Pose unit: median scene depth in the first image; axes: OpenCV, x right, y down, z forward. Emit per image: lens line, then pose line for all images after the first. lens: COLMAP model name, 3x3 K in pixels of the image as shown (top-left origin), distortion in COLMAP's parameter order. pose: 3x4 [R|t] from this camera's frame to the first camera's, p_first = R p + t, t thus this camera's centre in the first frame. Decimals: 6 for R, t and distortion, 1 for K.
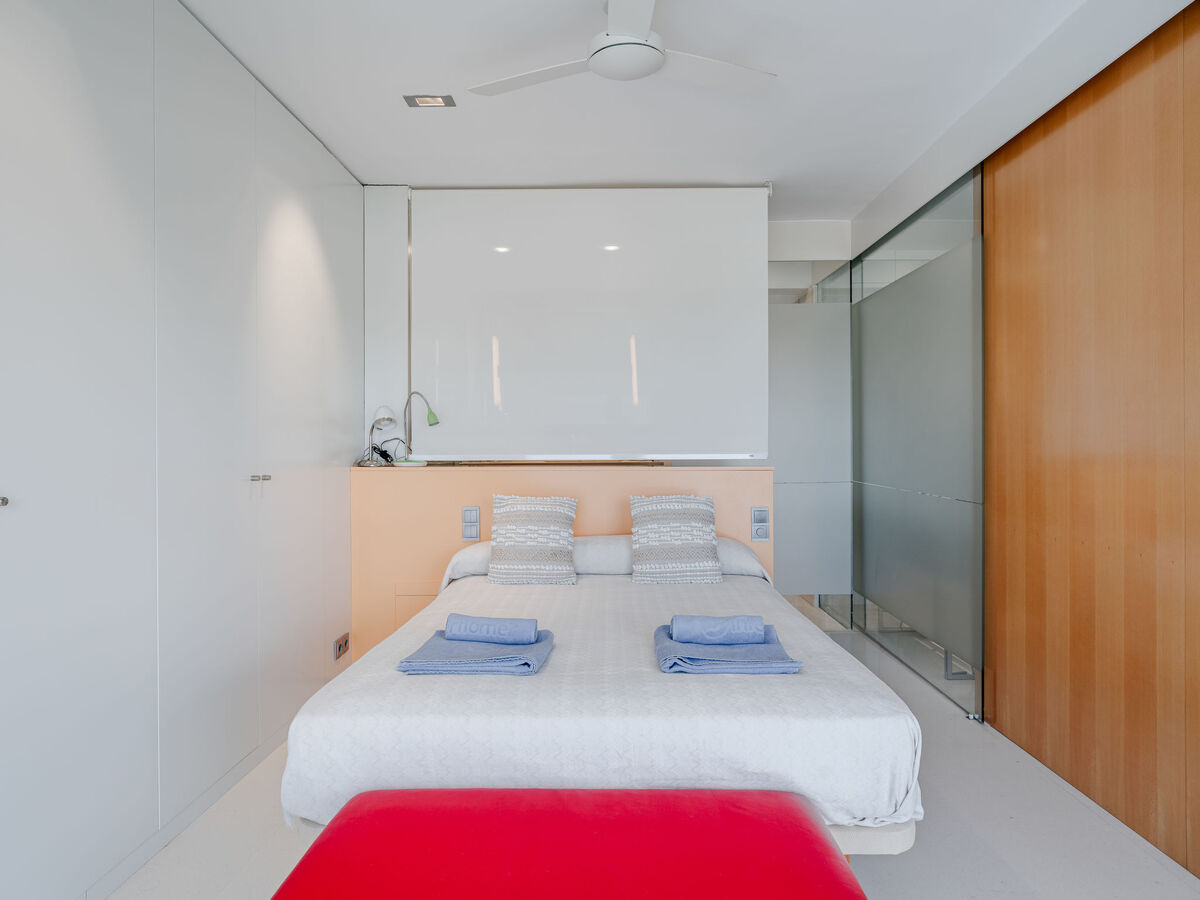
lens RADIAL K [[737.5, 0, 603.1], [0, 737.5, 451.0], [0, 0, 1]] dist [-0.002755, 0.000048]
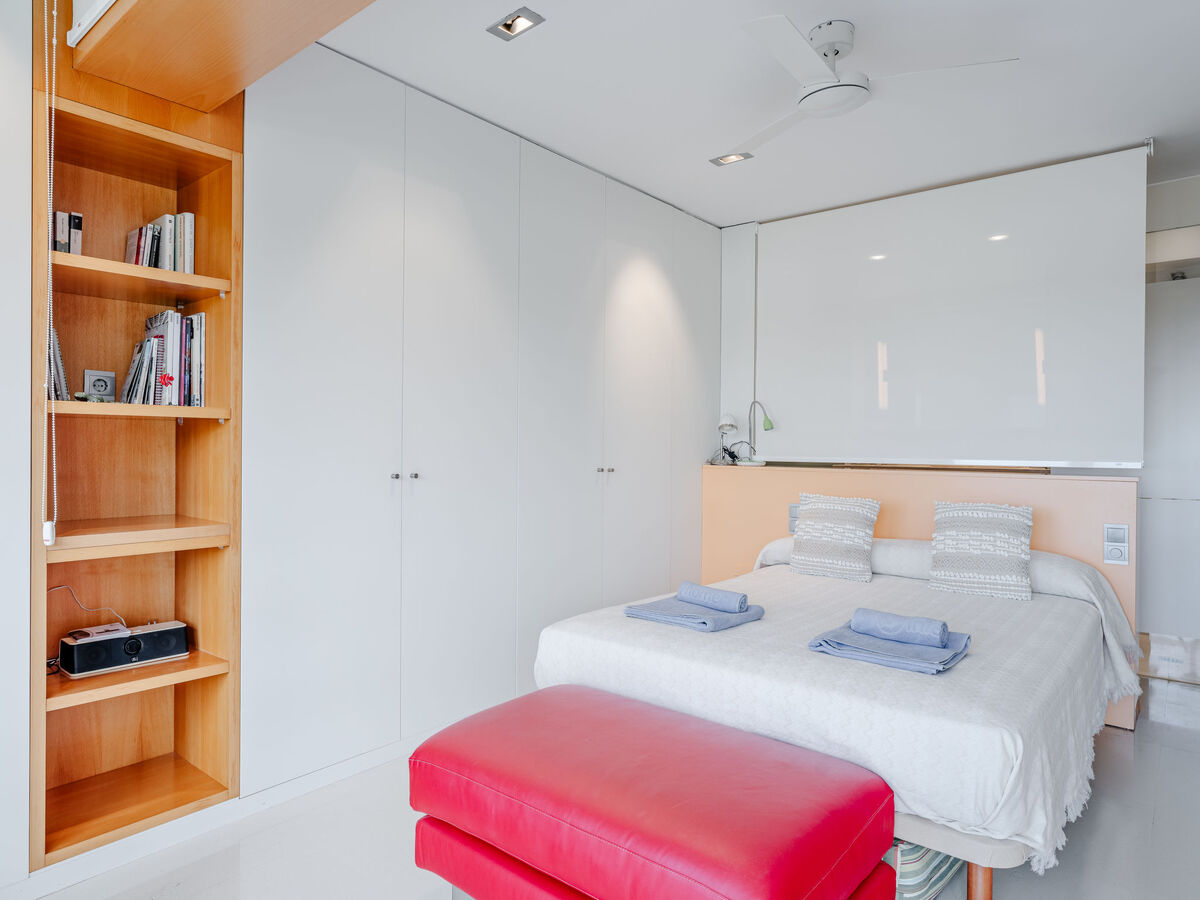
lens RADIAL K [[720.5, 0, 589.9], [0, 720.5, 454.1], [0, 0, 1]] dist [-0.002016, -0.001950]
pose [[0.777294, 0.016995, -0.628908, 0.297154], [-0.016331, 0.999843, 0.006834, -0.001148], [0.628926, 0.004958, 0.777449, -0.041898]]
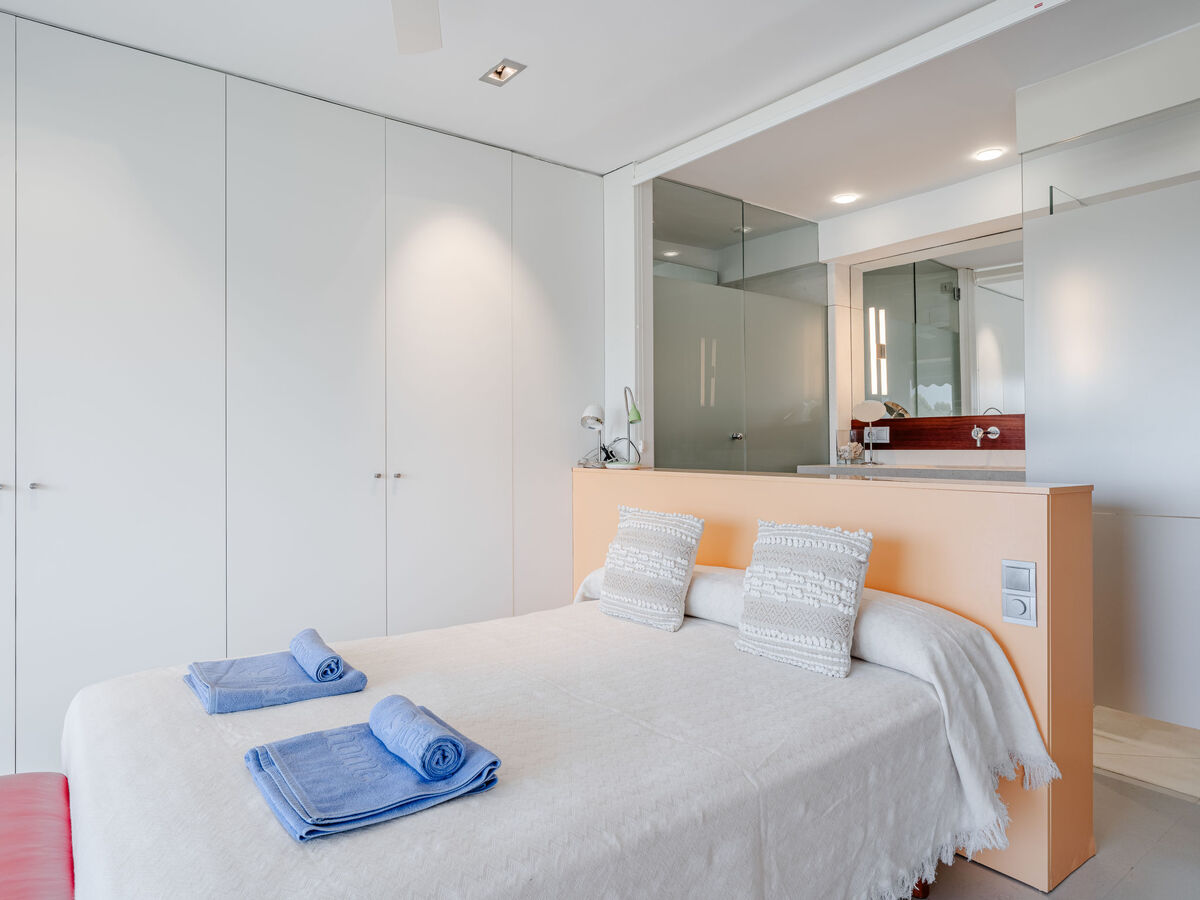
lens RADIAL K [[734.2, 0, 581.0], [0, 734.2, 442.6], [0, 0, 1]] dist [-0.002894, 0.000504]
pose [[0.620473, -0.000352, -0.784228, 0.495981], [-0.005875, 0.999970, -0.005098, -0.007532], [0.784206, 0.007770, 0.620452, 0.466564]]
